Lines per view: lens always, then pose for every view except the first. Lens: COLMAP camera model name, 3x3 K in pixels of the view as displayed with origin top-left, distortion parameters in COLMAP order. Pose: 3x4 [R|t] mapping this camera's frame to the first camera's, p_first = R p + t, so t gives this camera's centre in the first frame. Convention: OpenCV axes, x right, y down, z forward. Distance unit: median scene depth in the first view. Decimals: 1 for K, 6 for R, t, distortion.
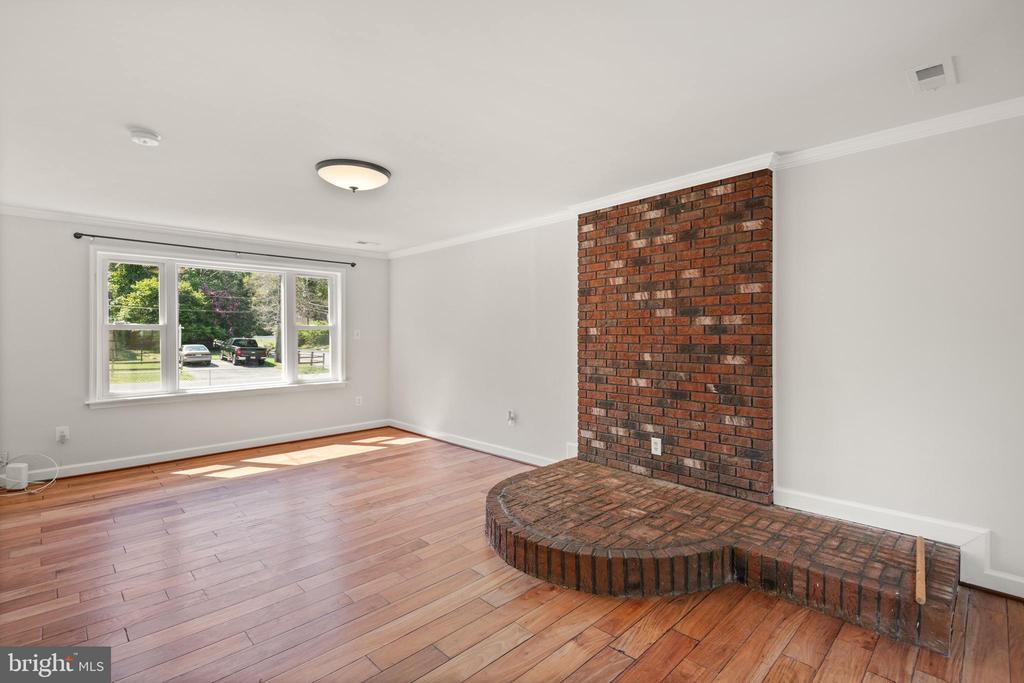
lens RADIAL K [[479.2, 0, 516.3], [0, 479.2, 337.2], [0, 0, 1]] dist [0.011694, -0.002110]
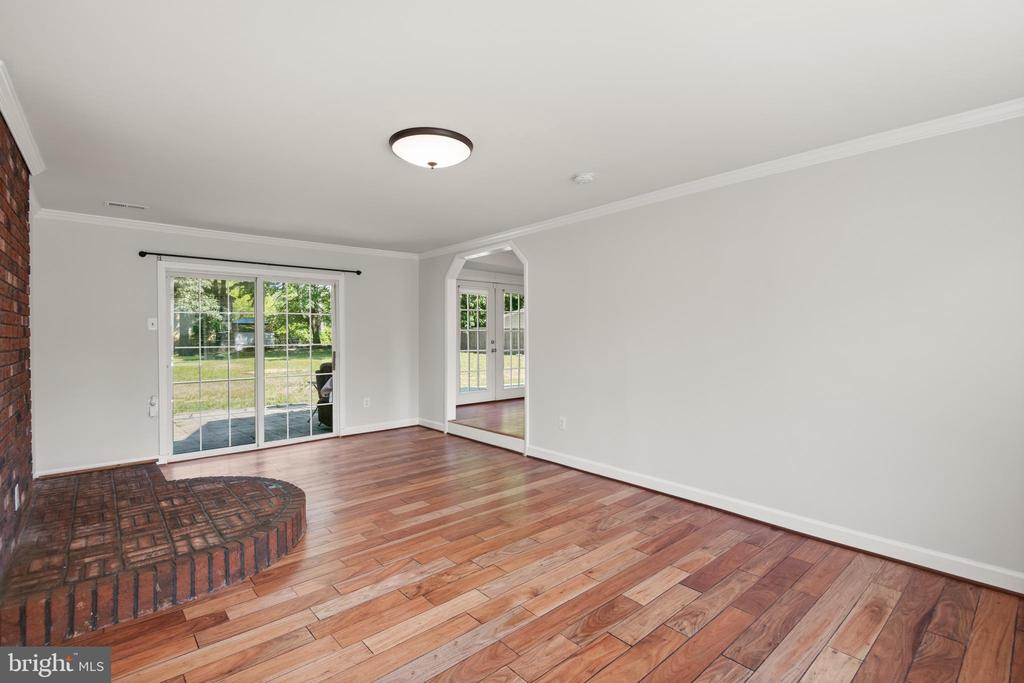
lens RADIAL K [[479.2, 0, 508.9], [0, 479.2, 339.4], [0, 0, 1]] dist [0.011694, -0.002110]
pose [[-0.997997, 0.010622, 0.062358, -0.467050], [0.011757, 0.999771, 0.017868, -0.006799], [-0.062154, 0.018566, -0.997894, 1.639355]]
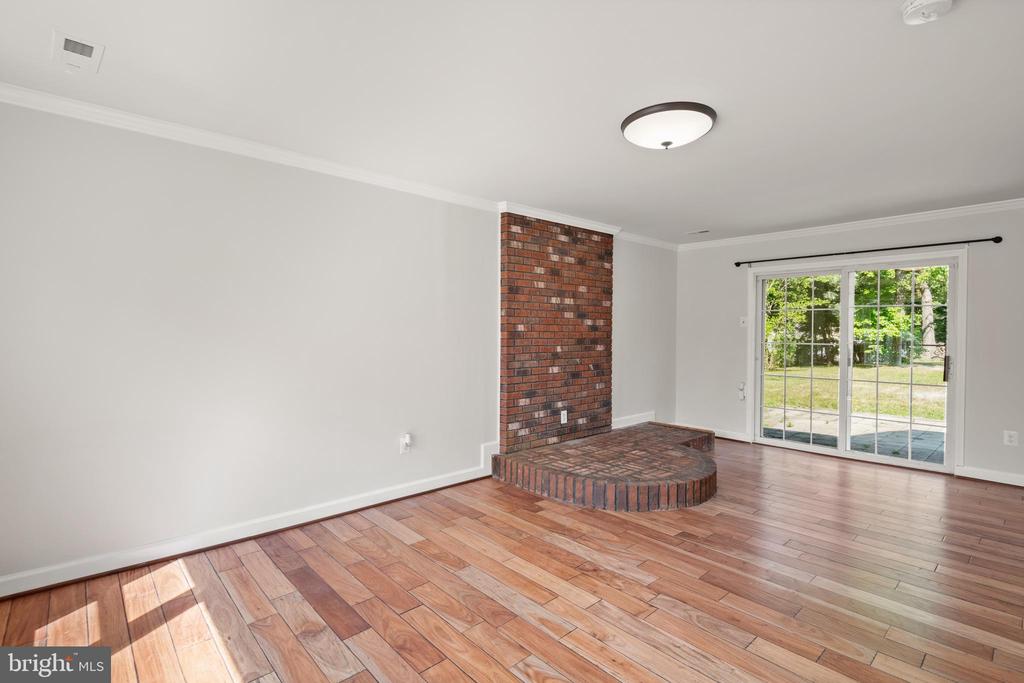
lens RADIAL K [[479.2, 0, 510.0], [0, 479.2, 338.3], [0, 0, 1]] dist [0.011694, -0.002110]
pose [[0.041642, -0.010730, 0.999075, -1.004288], [0.000685, 0.999942, 0.010711, -0.000556], [-0.999132, 0.000239, 0.041647, 1.083215]]
